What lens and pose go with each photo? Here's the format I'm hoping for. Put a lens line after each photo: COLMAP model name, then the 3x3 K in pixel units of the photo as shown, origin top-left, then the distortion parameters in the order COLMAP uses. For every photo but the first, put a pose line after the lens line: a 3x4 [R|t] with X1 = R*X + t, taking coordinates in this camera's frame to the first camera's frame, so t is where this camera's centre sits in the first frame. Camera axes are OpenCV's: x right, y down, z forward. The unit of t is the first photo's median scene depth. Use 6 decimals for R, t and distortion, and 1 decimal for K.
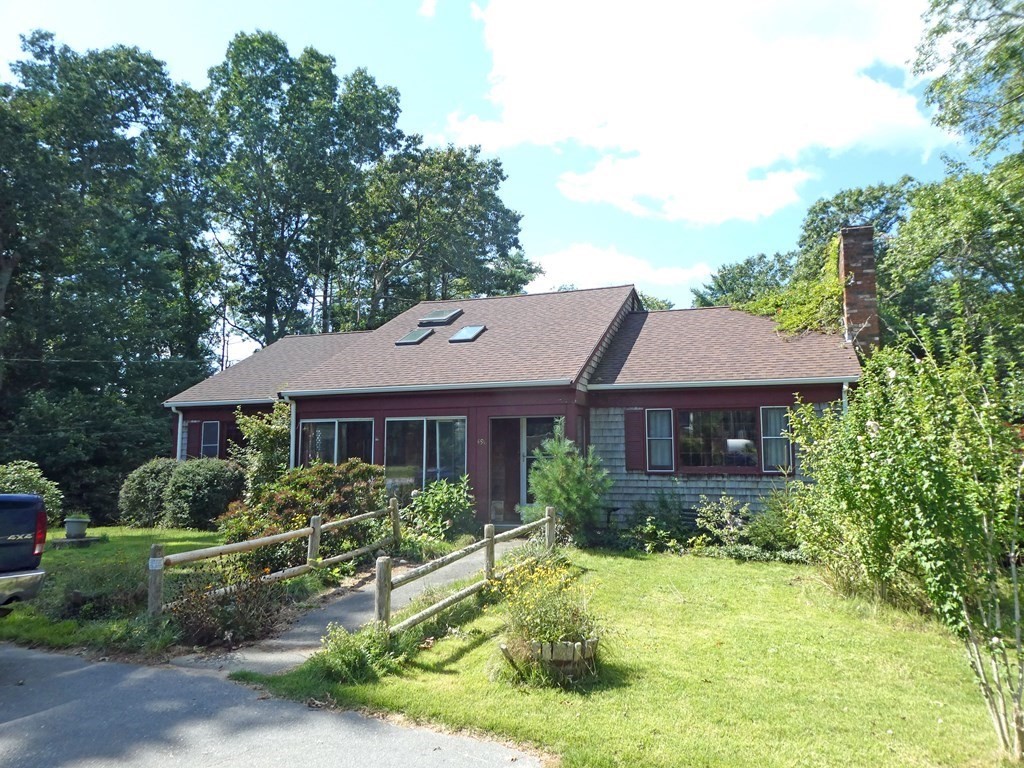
lens RADIAL K [[732.4, 0, 510.0], [0, 732.4, 376.8], [0, 0, 1]] dist [-0.000897, -0.010572]
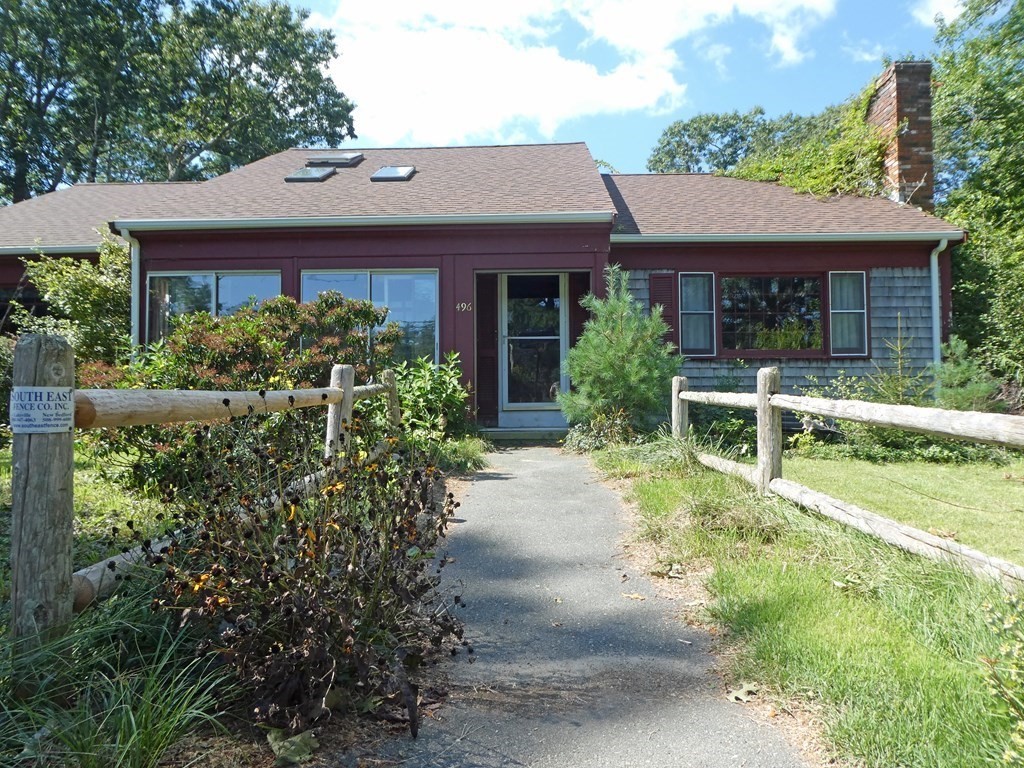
lens RADIAL K [[732.4, 0, 512.6], [0, 732.4, 386.6], [0, 0, 1]] dist [-0.000897, -0.010572]
pose [[0.954834, 0.007685, 0.297040, -0.149572], [-0.033006, 0.996222, 0.080325, 0.081819], [-0.295300, -0.086501, 0.951481, 0.265245]]
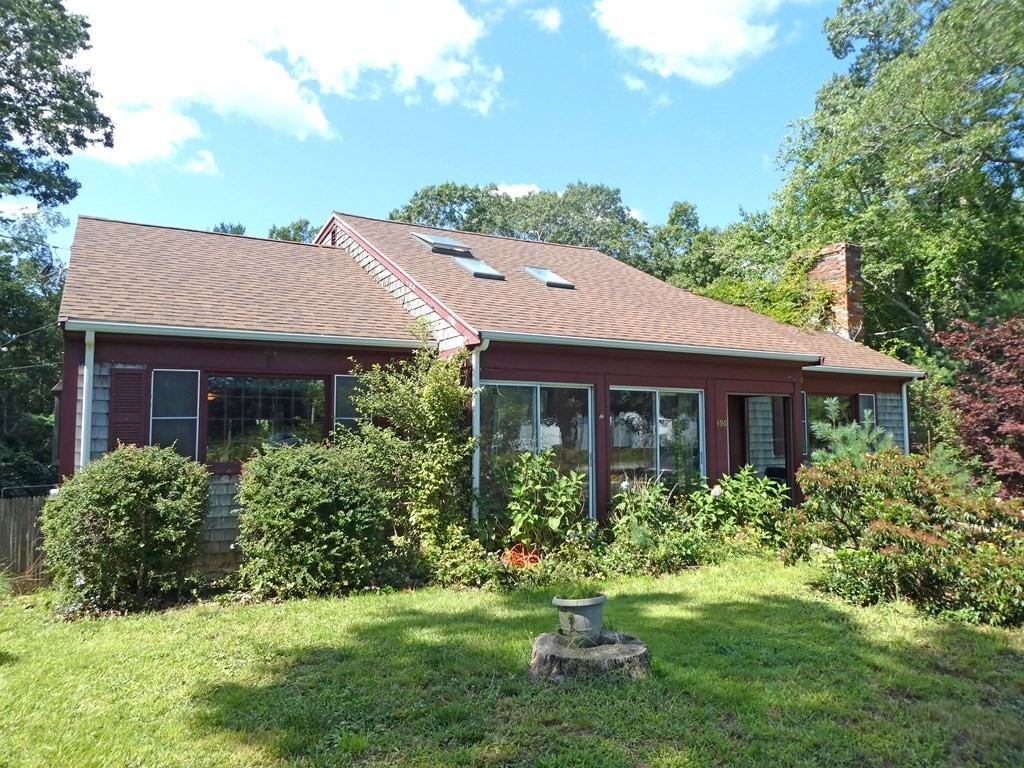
lens RADIAL K [[732.4, 0, 511.5], [0, 732.4, 386.0], [0, 0, 1]] dist [-0.000897, -0.010572]
pose [[0.675422, 0.050280, 0.735715, -0.597783], [-0.083424, 0.996478, 0.008487, 0.046616], [-0.732697, -0.067109, 0.677238, 0.474376]]
